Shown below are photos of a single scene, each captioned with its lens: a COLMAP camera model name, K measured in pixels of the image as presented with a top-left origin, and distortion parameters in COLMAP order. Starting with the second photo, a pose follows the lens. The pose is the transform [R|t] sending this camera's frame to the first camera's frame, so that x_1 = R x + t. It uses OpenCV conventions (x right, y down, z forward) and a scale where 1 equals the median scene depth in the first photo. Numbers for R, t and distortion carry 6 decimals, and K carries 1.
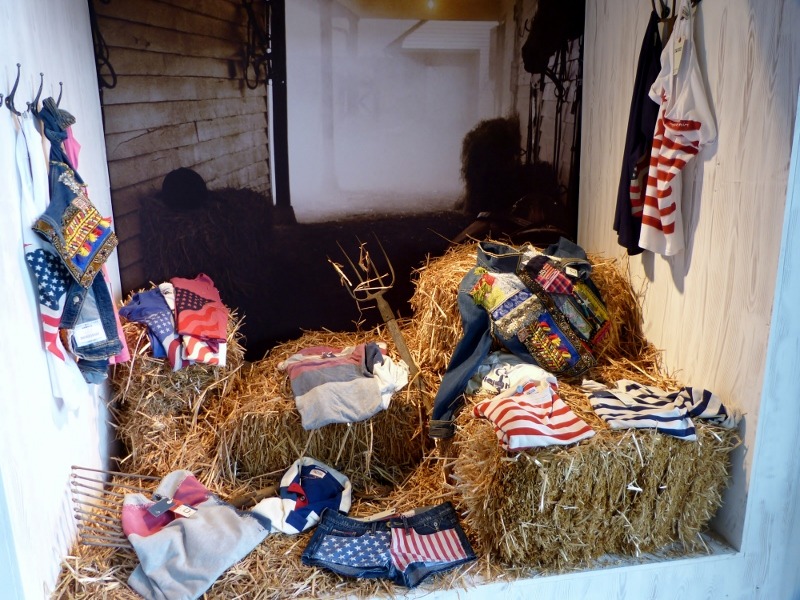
lens RADIAL K [[601.0, 0, 395.9], [0, 601.0, 302.8], [0, 0, 1]] dist [-0.024353, 0.001766]
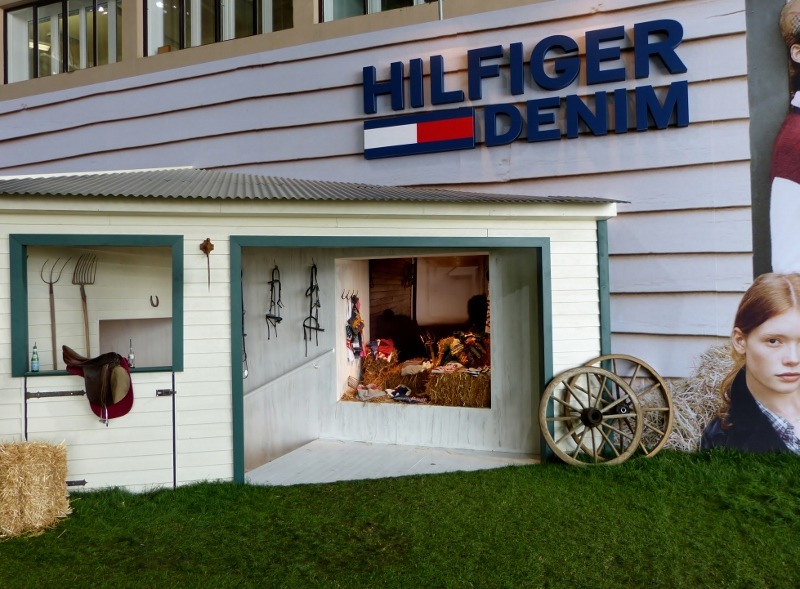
lens RADIAL K [[601.0, 0, 401.0], [0, 601.0, 295.7], [0, 0, 1]] dist [-0.024353, 0.001766]
pose [[0.877253, 0.002051, -0.480025, 1.629436], [-0.109554, 0.974455, -0.196048, 0.446978], [0.467361, 0.224572, 0.855068, -2.333025]]
